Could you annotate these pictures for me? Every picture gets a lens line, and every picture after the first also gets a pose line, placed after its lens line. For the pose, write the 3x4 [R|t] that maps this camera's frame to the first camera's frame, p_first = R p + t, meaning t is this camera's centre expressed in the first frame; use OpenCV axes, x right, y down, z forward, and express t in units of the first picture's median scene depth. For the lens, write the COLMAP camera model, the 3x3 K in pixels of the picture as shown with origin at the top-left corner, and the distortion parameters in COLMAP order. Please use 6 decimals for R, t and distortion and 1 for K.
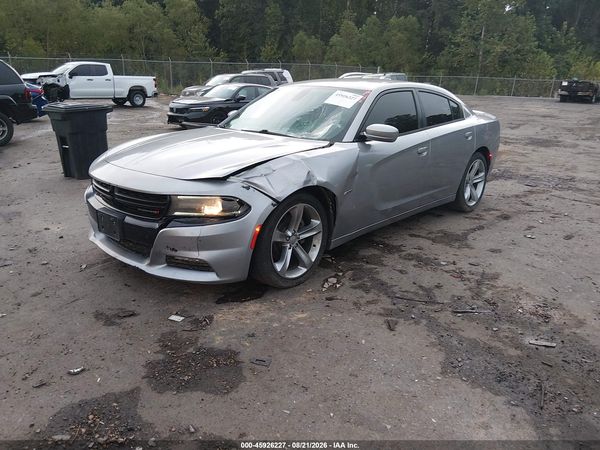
lens RADIAL K [[451.7, 0, 299.3], [0, 451.7, 230.6], [0, 0, 1]] dist [0.098846, -0.164132]
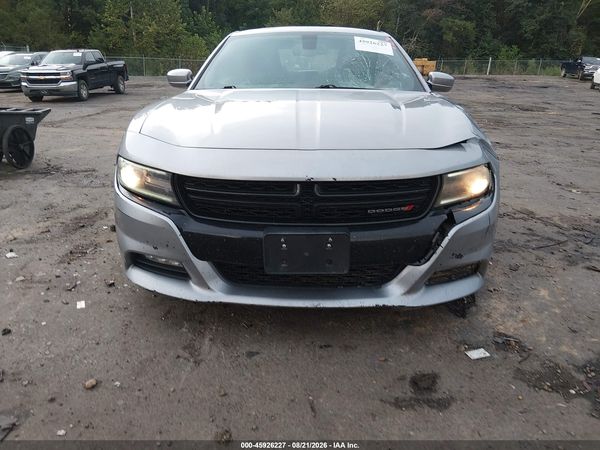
lens RADIAL K [[451.7, 0, 299.3], [0, 451.7, 230.6], [0, 0, 1]] dist [0.098846, -0.164132]
pose [[0.744667, -0.233232, 0.625359, -0.771385], [0.213731, 0.970947, 0.107615, -0.102515], [-0.632289, 0.053521, 0.772881, 0.580329]]
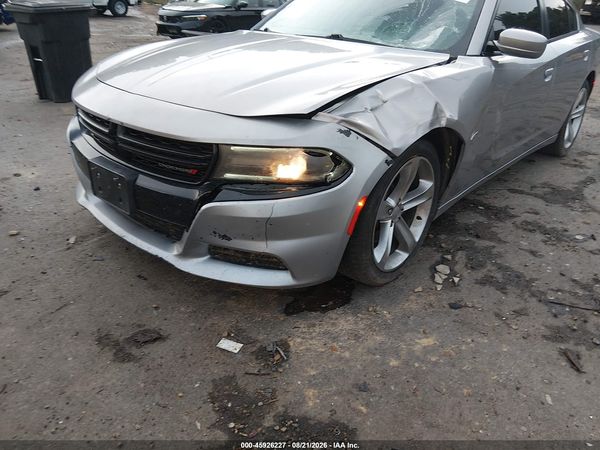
lens RADIAL K [[451.7, 0, 299.3], [0, 451.7, 230.6], [0, 0, 1]] dist [0.098846, -0.164132]
pose [[0.999554, 0.012862, 0.026934, -0.177085], [-0.016991, 0.987101, 0.159192, -0.057411], [-0.024539, -0.159578, 0.986880, 0.375058]]
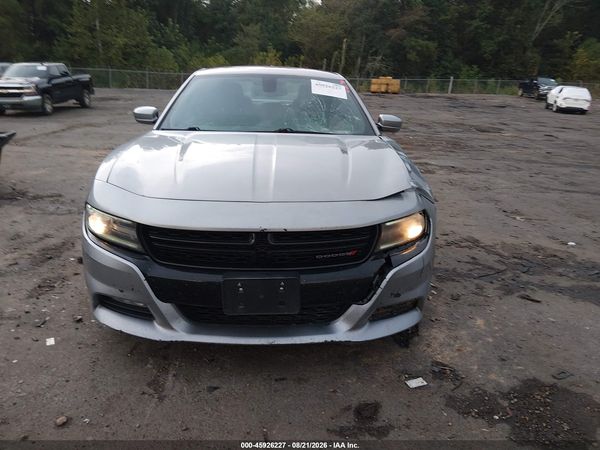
lens RADIAL K [[455.2, 0, 295.5], [0, 455.2, 235.9], [0, 0, 1]] dist [0.029952, -0.054045]
pose [[0.706022, -0.228024, 0.670476, -0.784845], [0.211444, 0.971435, 0.107724, -0.150966], [-0.675888, 0.065713, 0.734069, 0.517643]]
